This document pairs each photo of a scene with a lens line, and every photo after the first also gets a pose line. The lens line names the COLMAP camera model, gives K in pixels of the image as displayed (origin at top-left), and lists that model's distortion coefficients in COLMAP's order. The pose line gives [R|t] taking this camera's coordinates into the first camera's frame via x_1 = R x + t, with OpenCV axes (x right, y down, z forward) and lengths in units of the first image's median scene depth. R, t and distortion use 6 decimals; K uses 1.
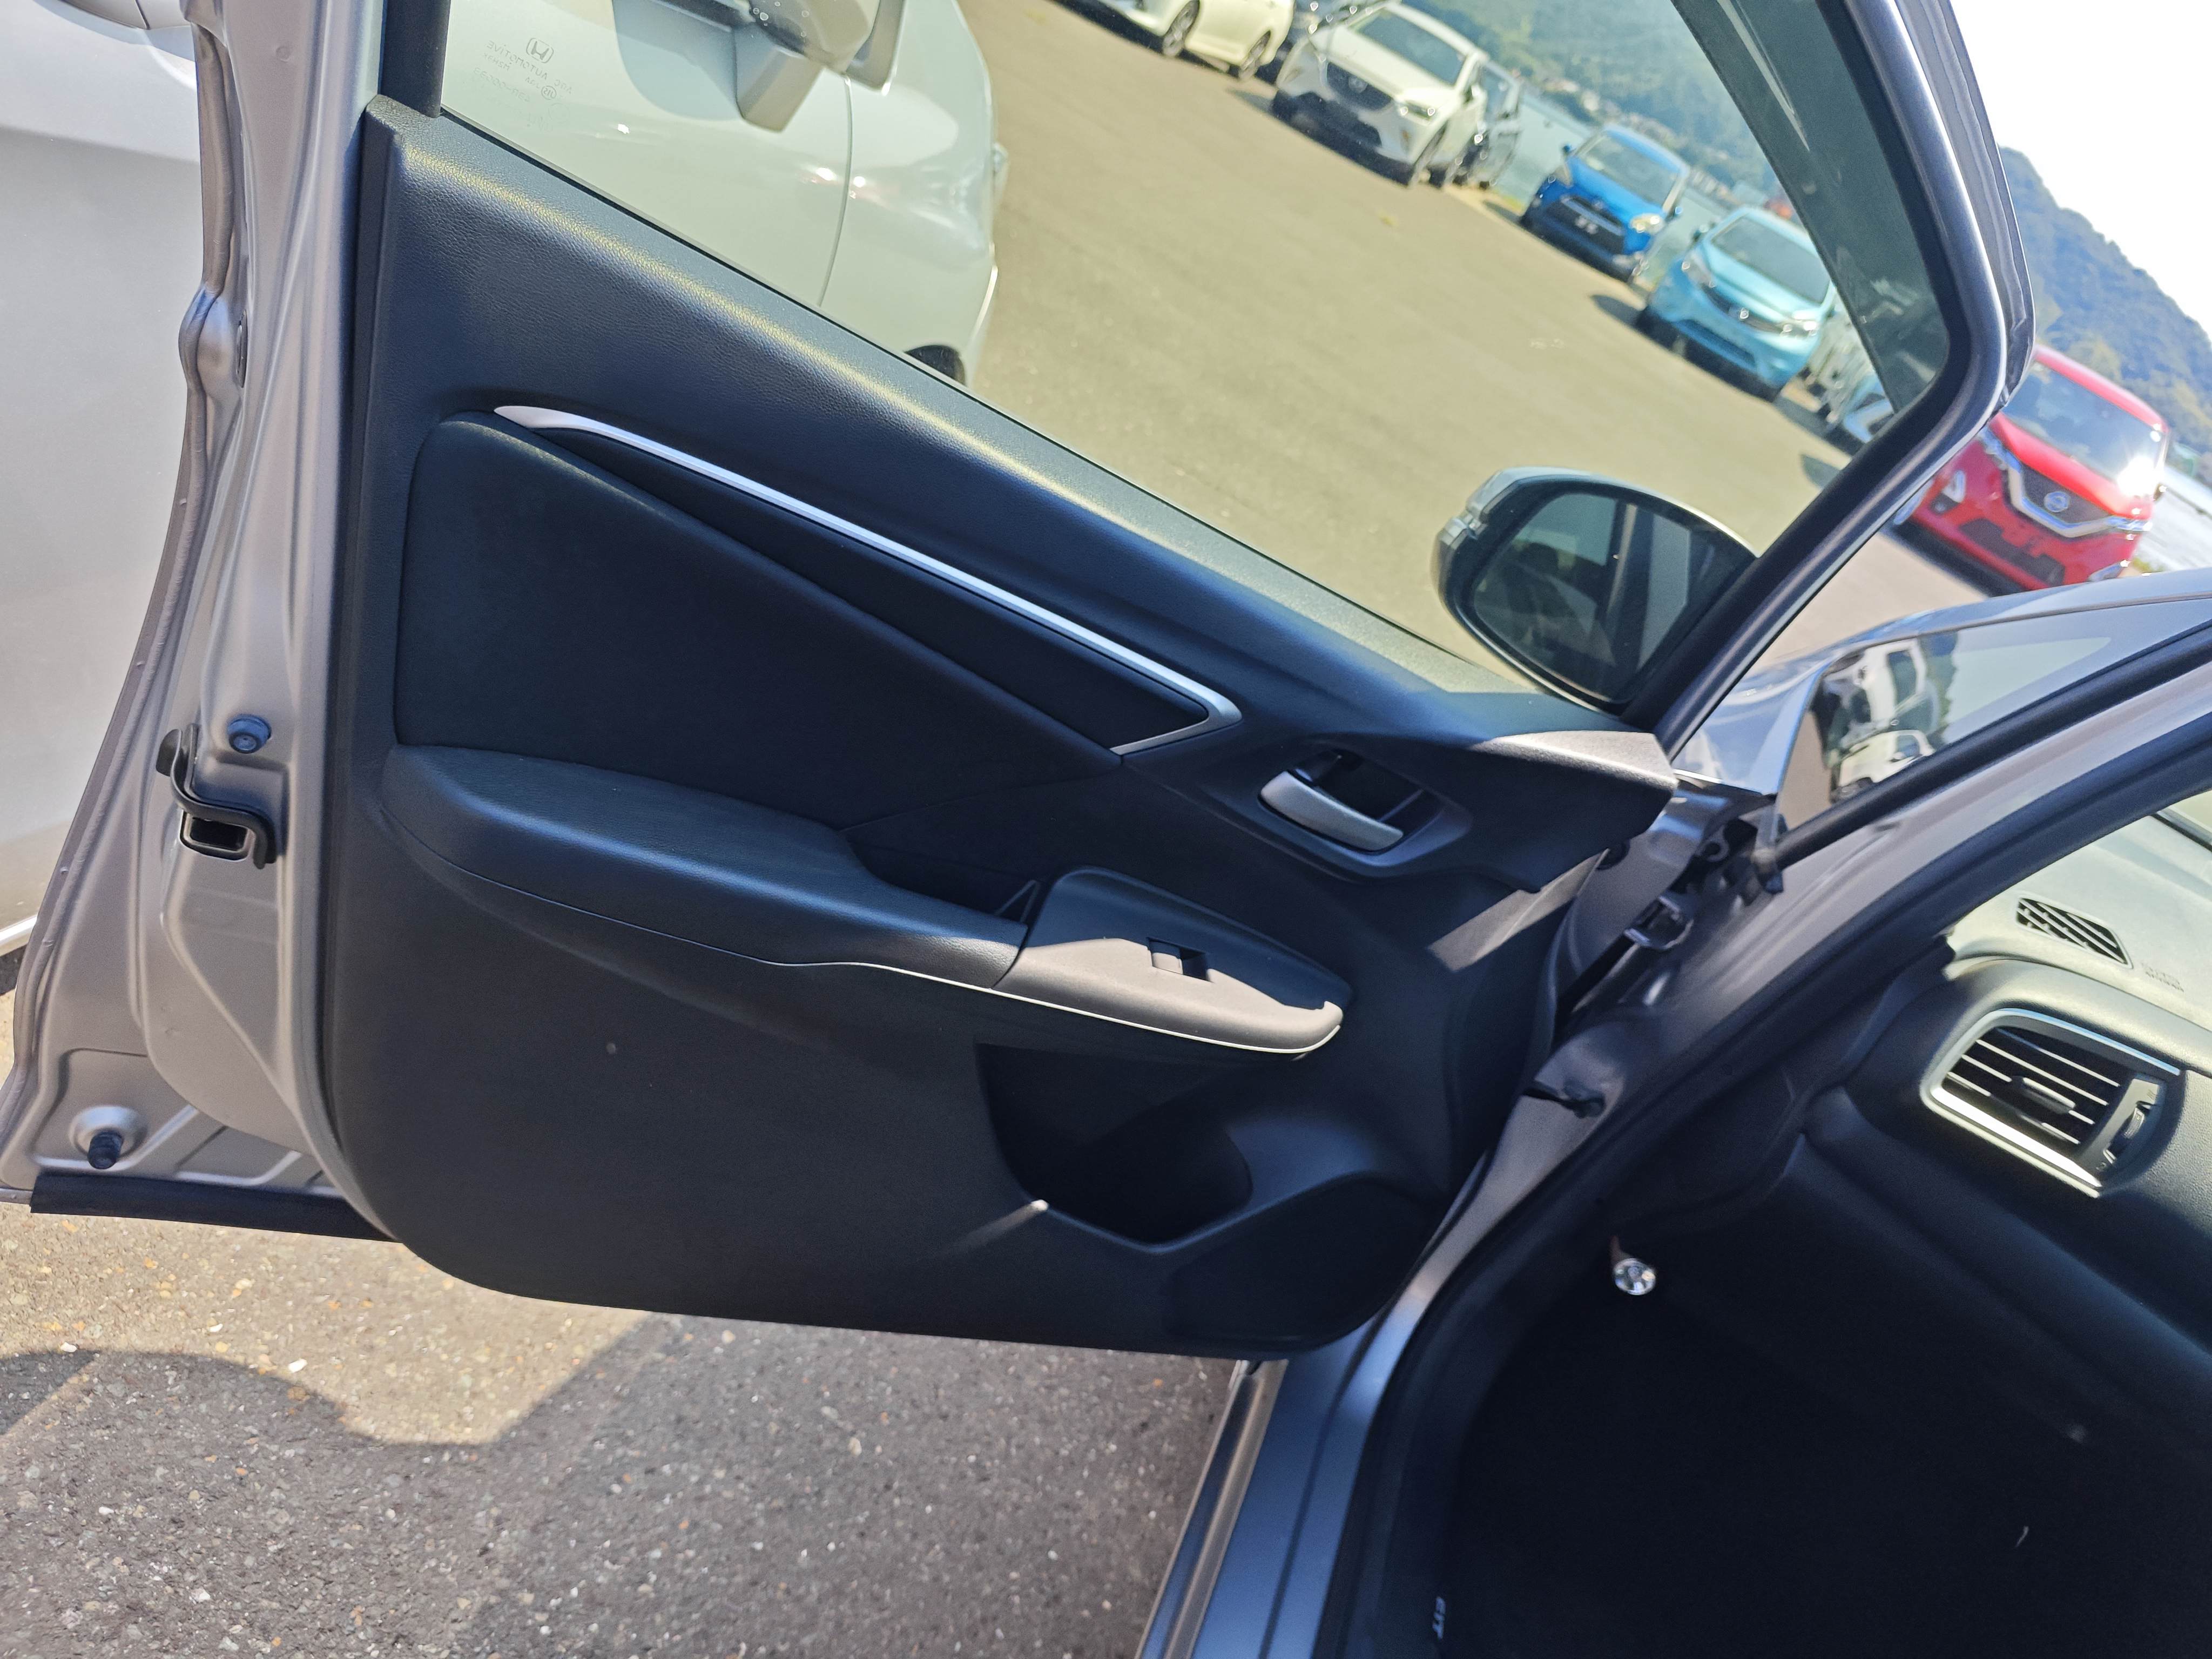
lens RADIAL K [[1621.3, 0, 1113.6], [0, 1621.3, 774.1], [0, 0, 1]] dist [0.010579, -0.019633]
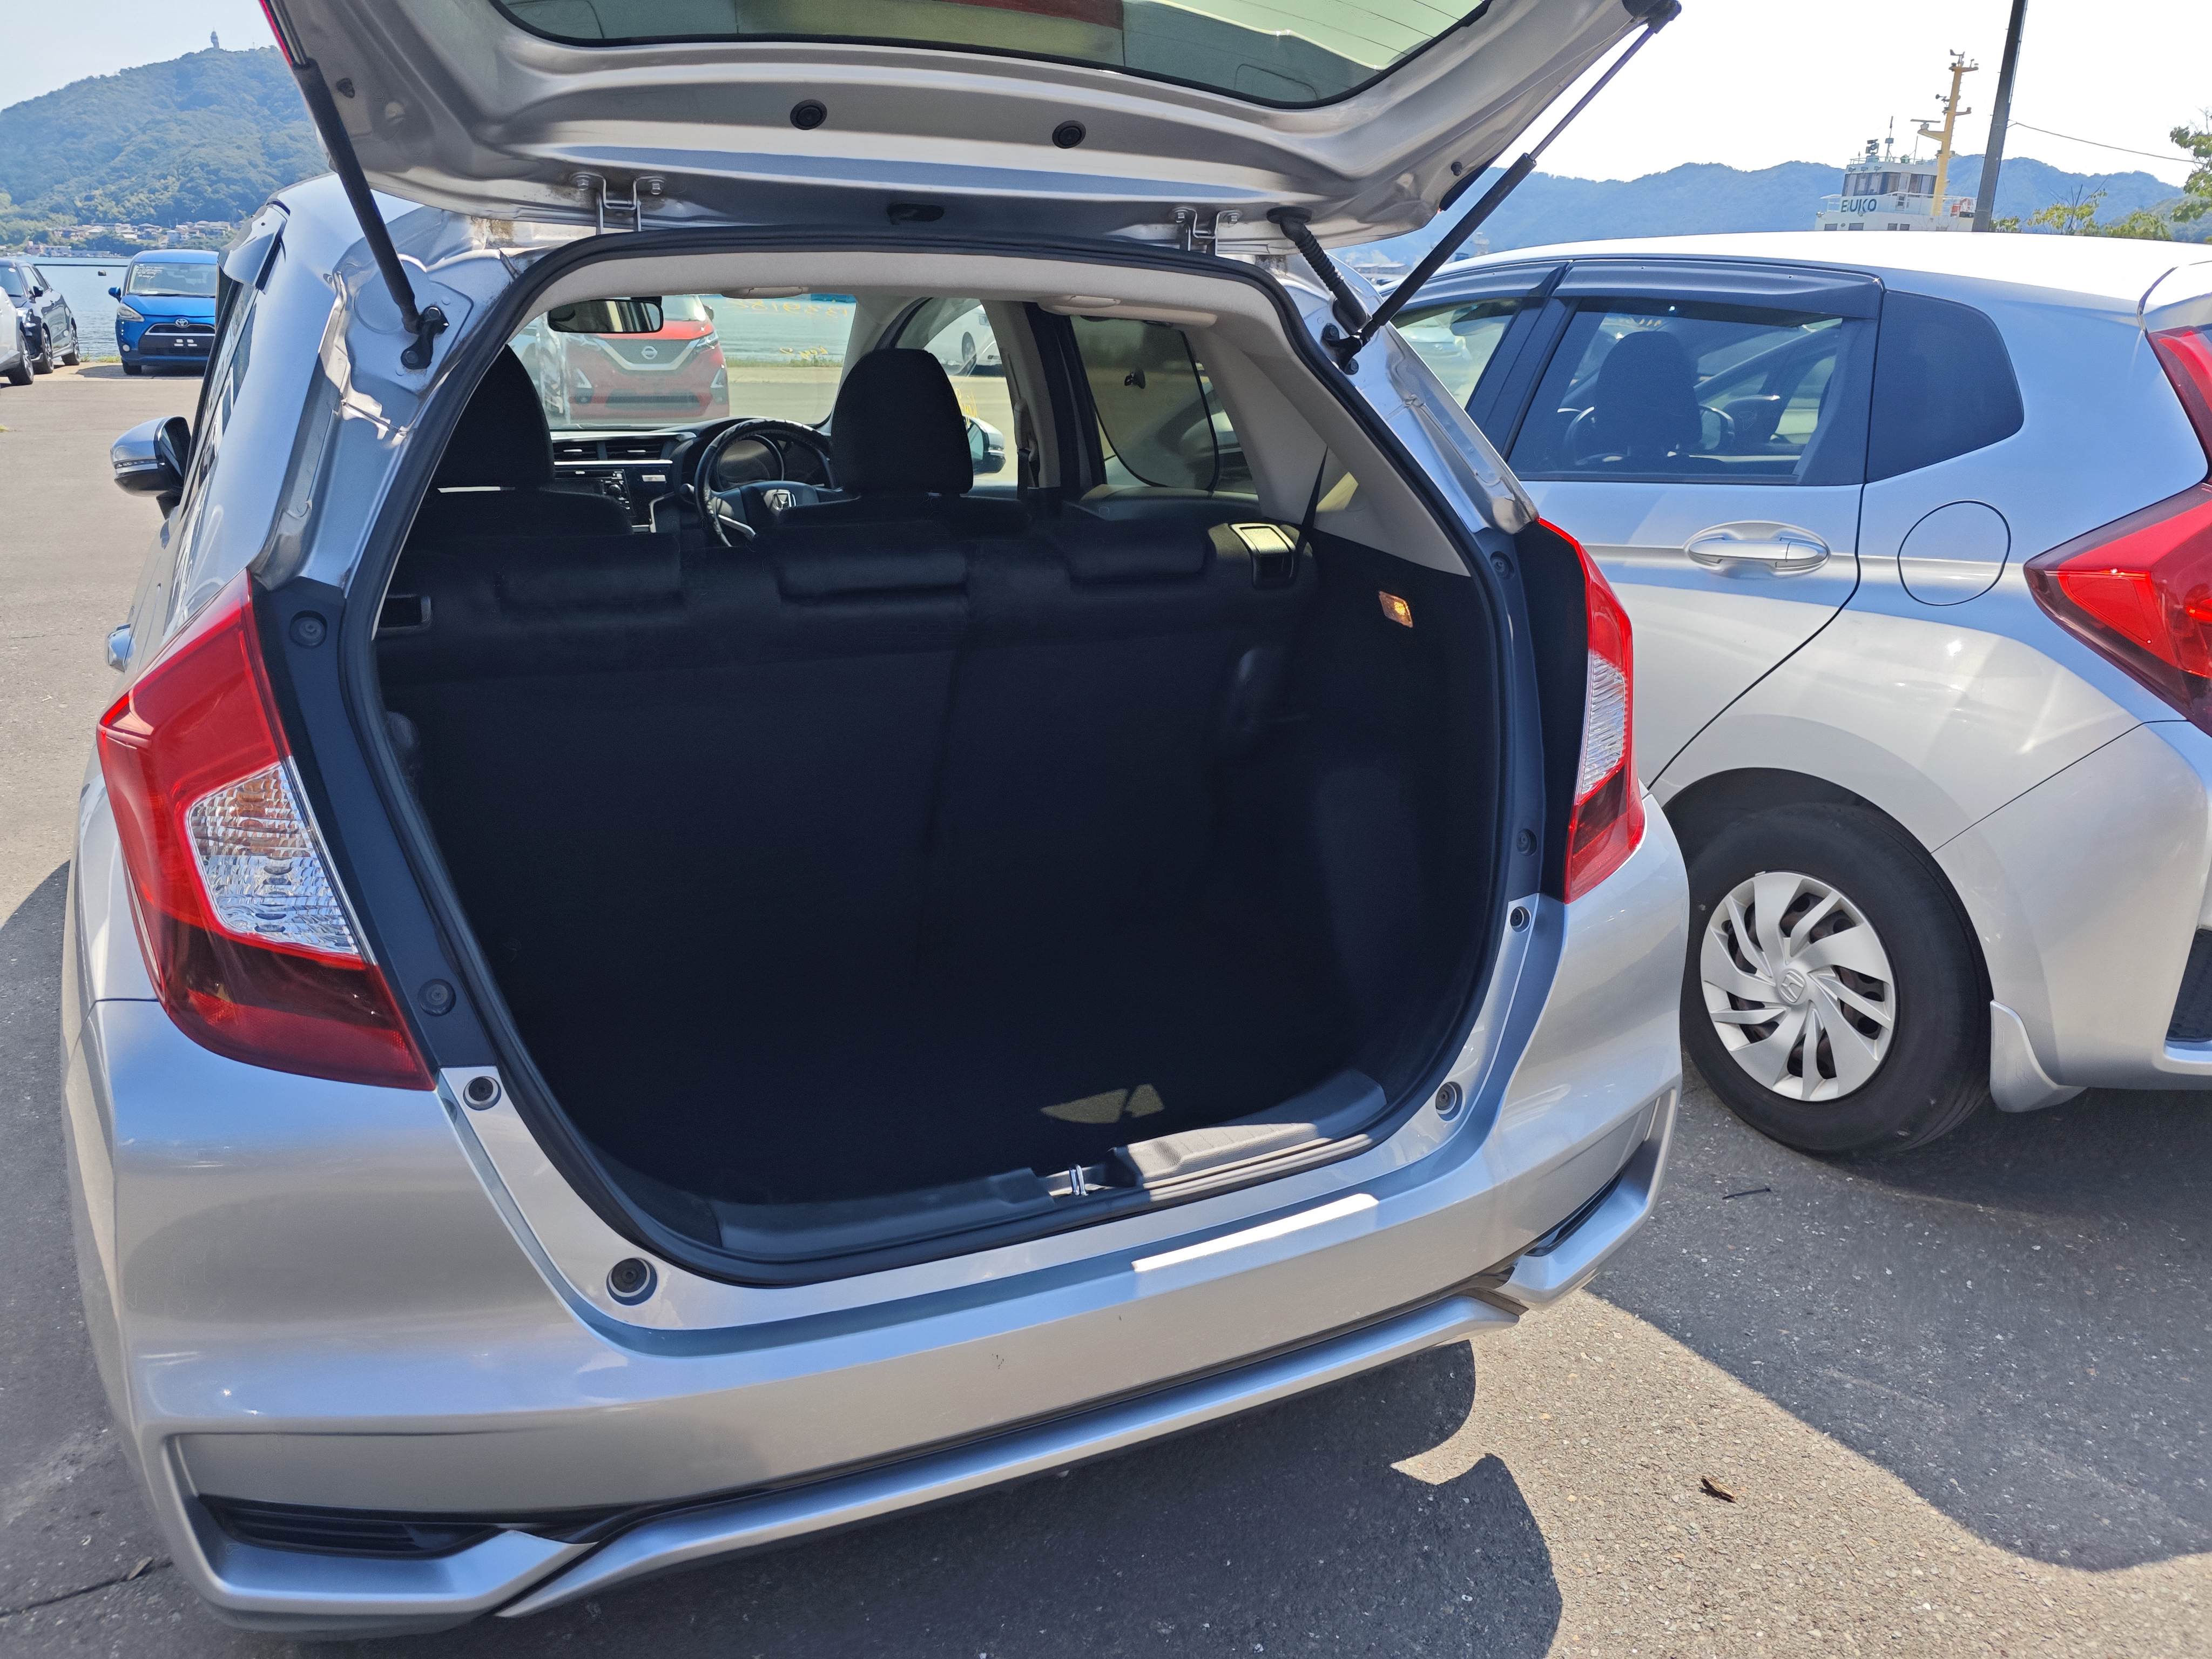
lens RADIAL K [[1621.3, 0, 1113.6], [0, 1621.3, 774.1], [0, 0, 1]] dist [0.010579, -0.019633]
pose [[0.627269, -0.598795, 0.497975, -0.023673], [0.602716, 0.778184, 0.176529, 0.064524], [-0.493221, 0.189406, 0.849034, -0.156461]]
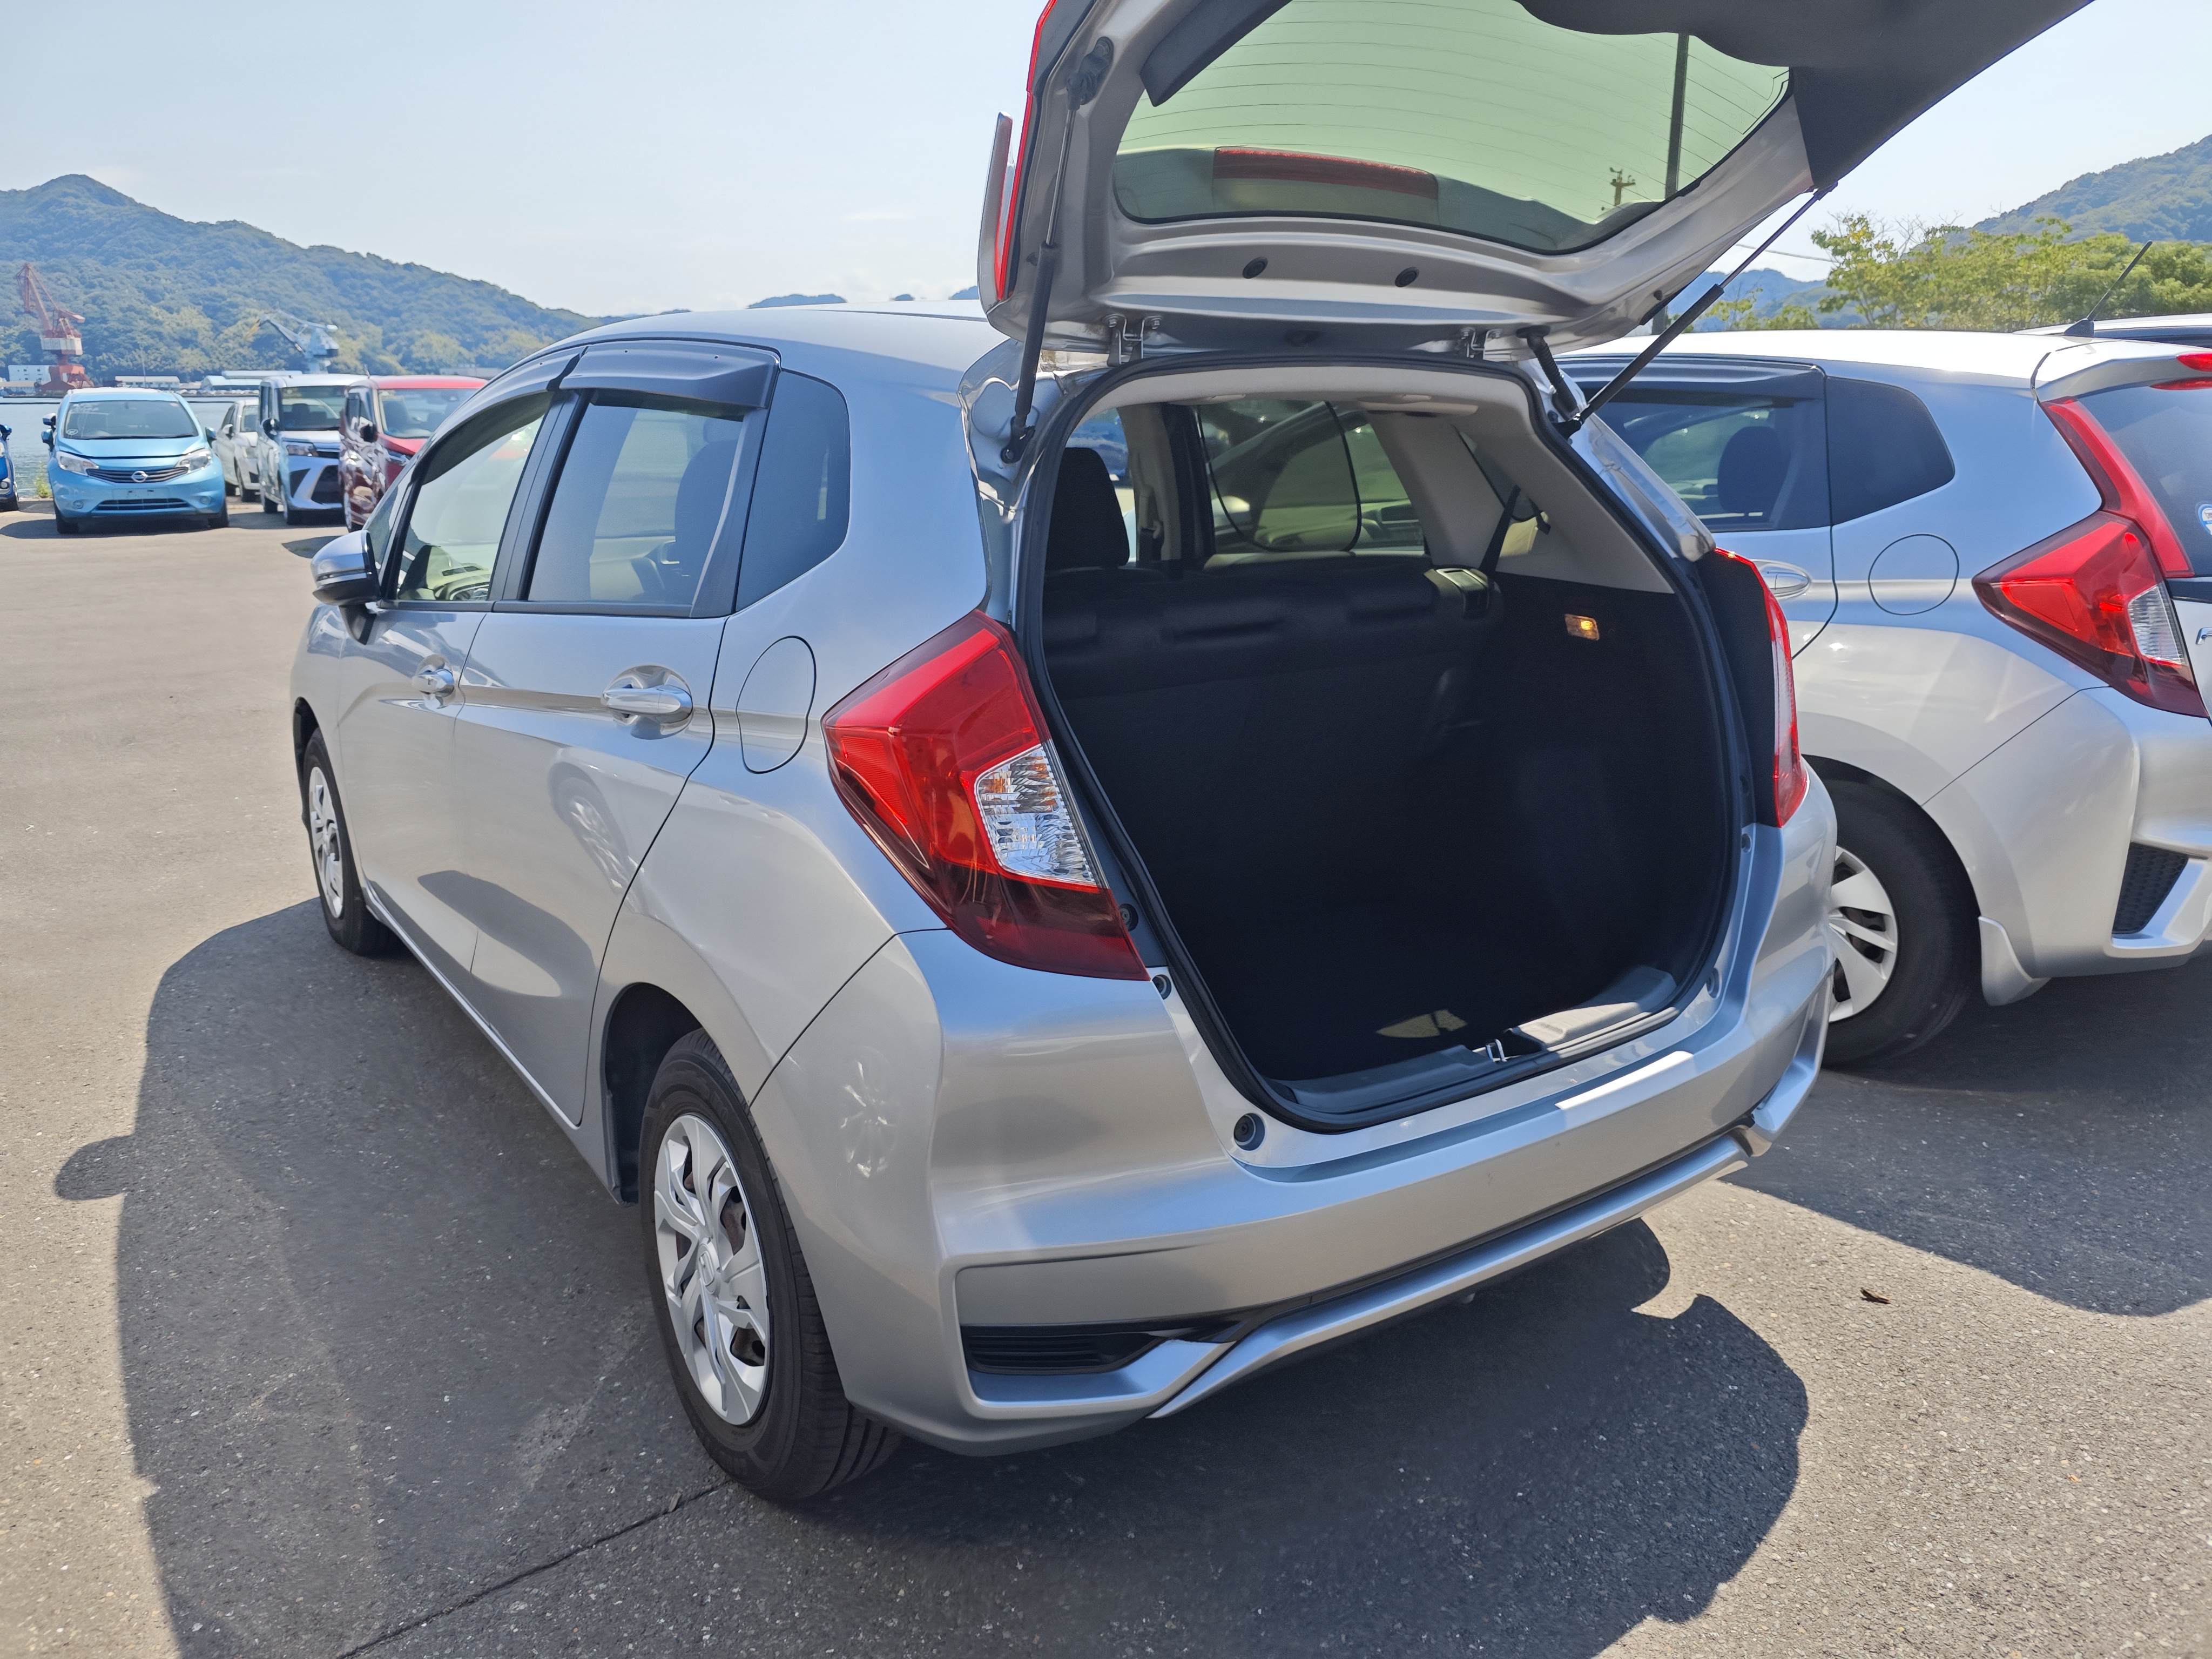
lens RADIAL K [[1597.7, 0, 1146.2], [0, 1597.7, 756.3], [0, 0, 1]] dist [0.060883, -0.089010]
pose [[0.492632, -0.598962, 0.631315, -0.073359], [0.623864, 0.748847, 0.223654, 0.034743], [-0.606718, 0.283676, 0.742577, -0.152139]]
